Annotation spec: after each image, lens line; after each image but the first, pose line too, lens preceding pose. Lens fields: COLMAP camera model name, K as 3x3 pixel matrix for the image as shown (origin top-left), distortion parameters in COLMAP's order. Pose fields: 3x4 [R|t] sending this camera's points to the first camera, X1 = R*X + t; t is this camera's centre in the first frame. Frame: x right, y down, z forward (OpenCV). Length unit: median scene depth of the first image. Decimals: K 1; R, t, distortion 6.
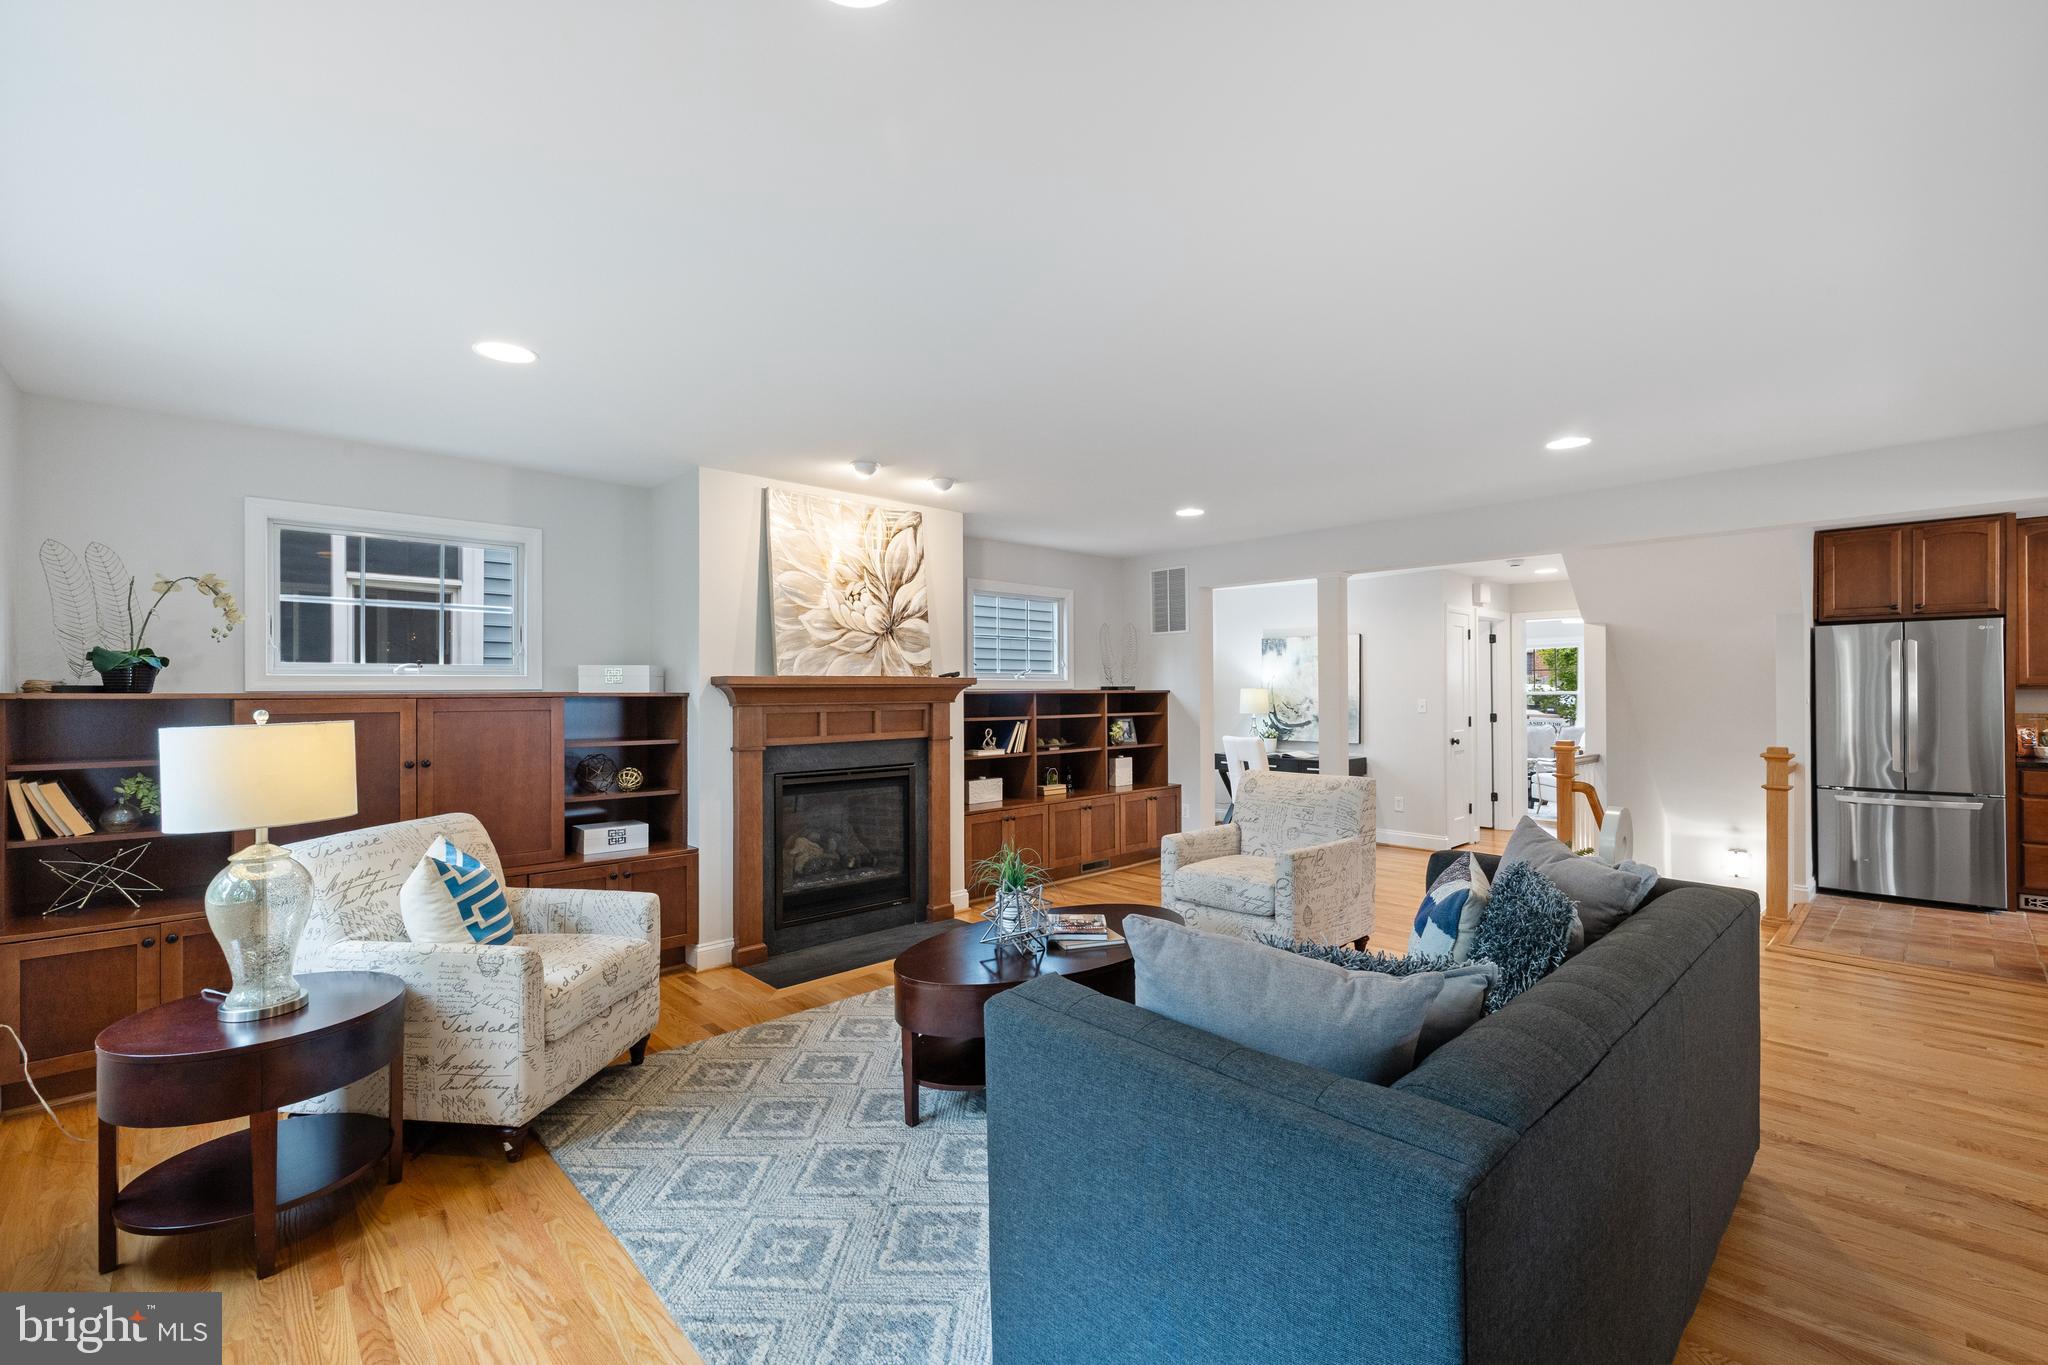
lens RADIAL K [[862.0, 0, 1020.9], [0, 862.0, 692.0], [0, 0, 1]] dist [0.003979, -0.002617]
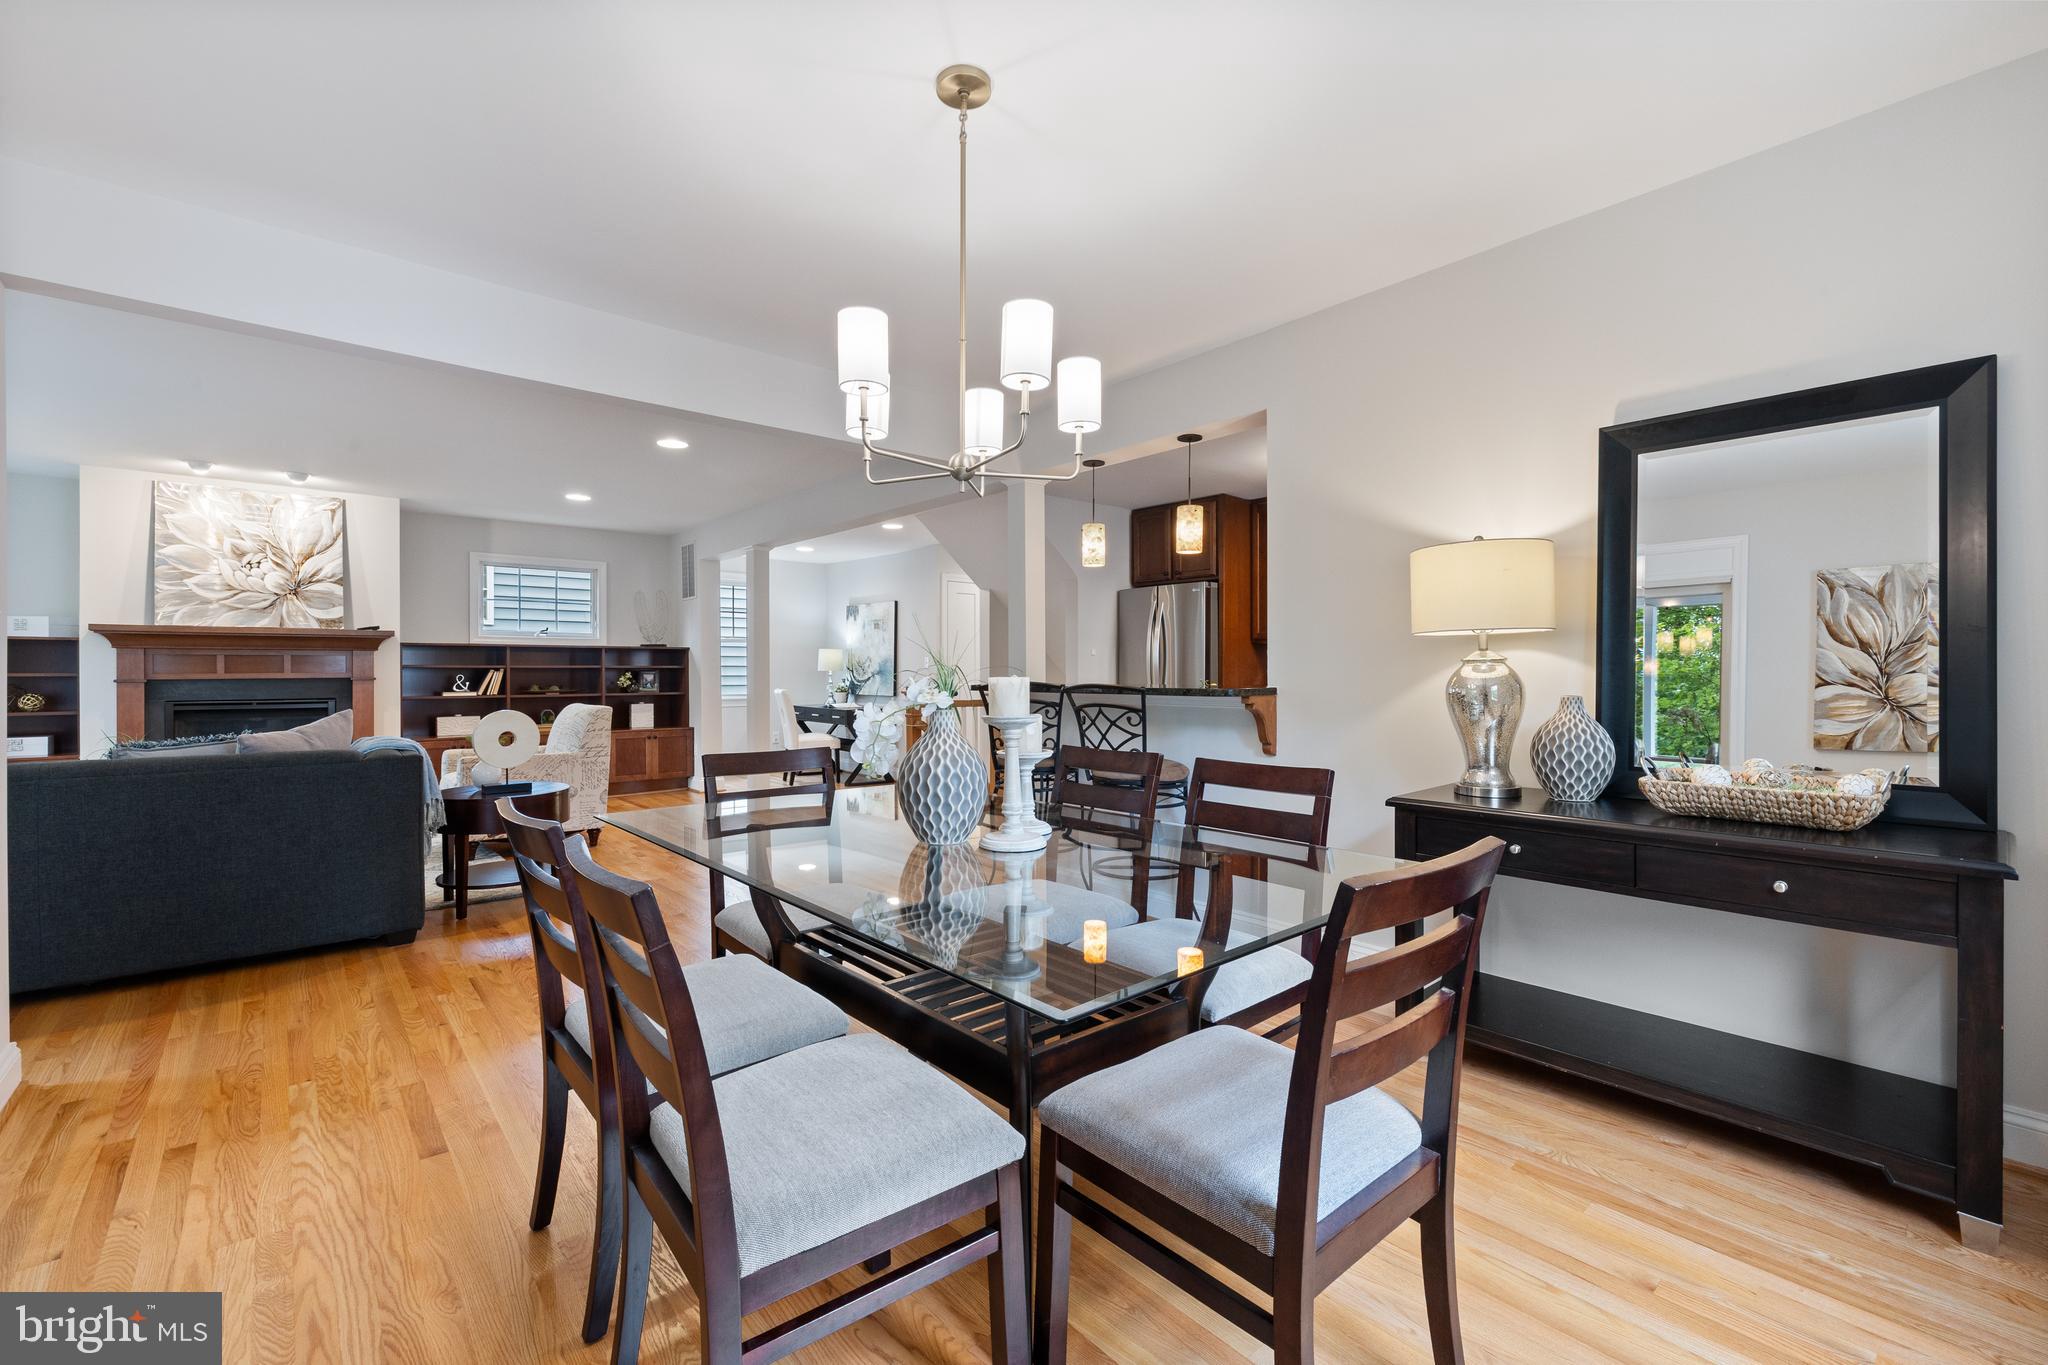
lens RADIAL K [[862.0, 0, 1030.5], [0, 862.0, 673.6], [0, 0, 1]] dist [0.003979, -0.002617]
pose [[0.999519, 0.003914, -0.030774, 0.951107], [-0.003832, 0.999989, 0.002732, 0.040638], [0.030785, -0.002613, 0.999523, -0.231284]]
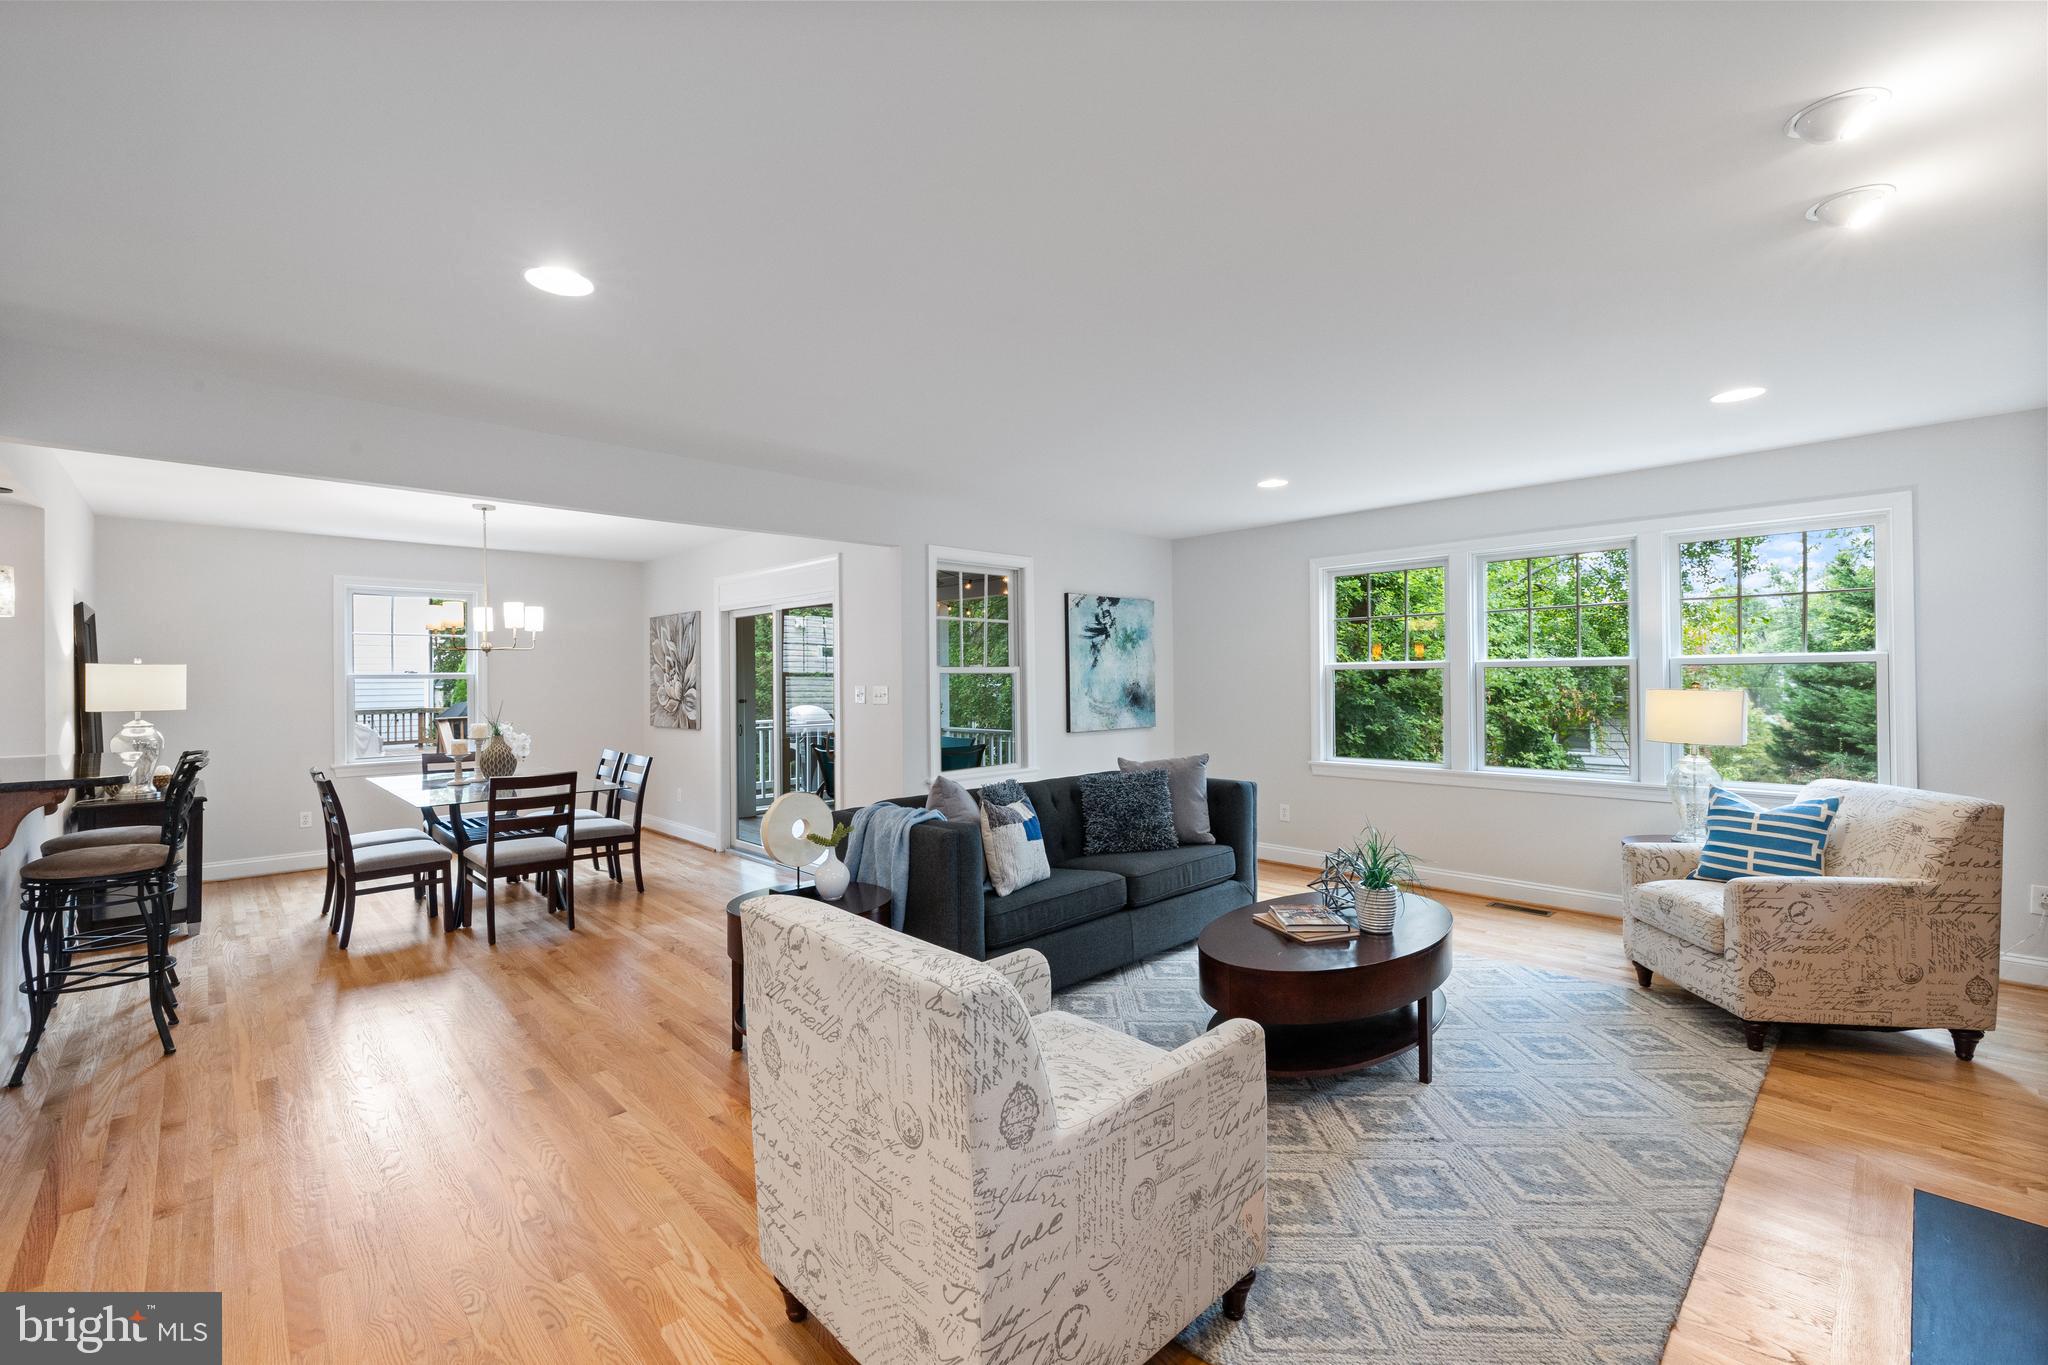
lens RADIAL K [[862.0, 0, 1024.1], [0, 862.0, 673.4], [0, 0, 1]] dist [0.003979, -0.002617]
pose [[-0.999931, 0.011754, -0.000233, 0.240626], [0.011756, 0.999893, -0.008749, -0.000061], [0.000130, -0.008751, -0.999962, 1.248293]]
